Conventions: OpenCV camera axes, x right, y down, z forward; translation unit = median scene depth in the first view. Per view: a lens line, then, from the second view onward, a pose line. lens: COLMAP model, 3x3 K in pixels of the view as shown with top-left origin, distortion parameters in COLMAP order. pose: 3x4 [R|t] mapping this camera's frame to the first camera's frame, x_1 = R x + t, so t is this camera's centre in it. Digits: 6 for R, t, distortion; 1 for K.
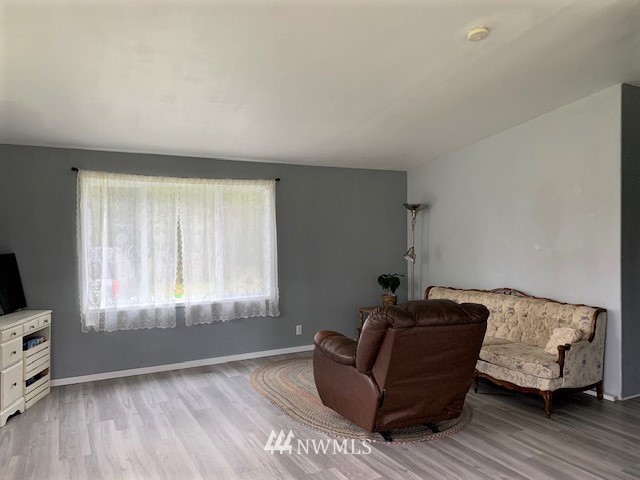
lens RADIAL K [[484.0, 0, 321.1], [0, 484.0, 237.9], [0, 0, 1]] dist [0.028468, -0.034705]
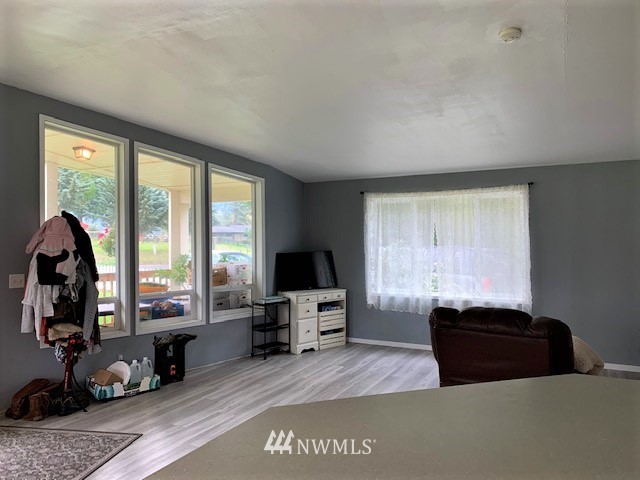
lens RADIAL K [[484.0, 0, 319.6], [0, 484.0, 237.2], [0, 0, 1]] dist [0.028468, -0.034705]
pose [[0.548546, 0.002120, -0.836118, 0.595896], [-0.006649, 0.999976, -0.001827, -0.007428], [0.836094, 0.006562, 0.548547, 0.113452]]
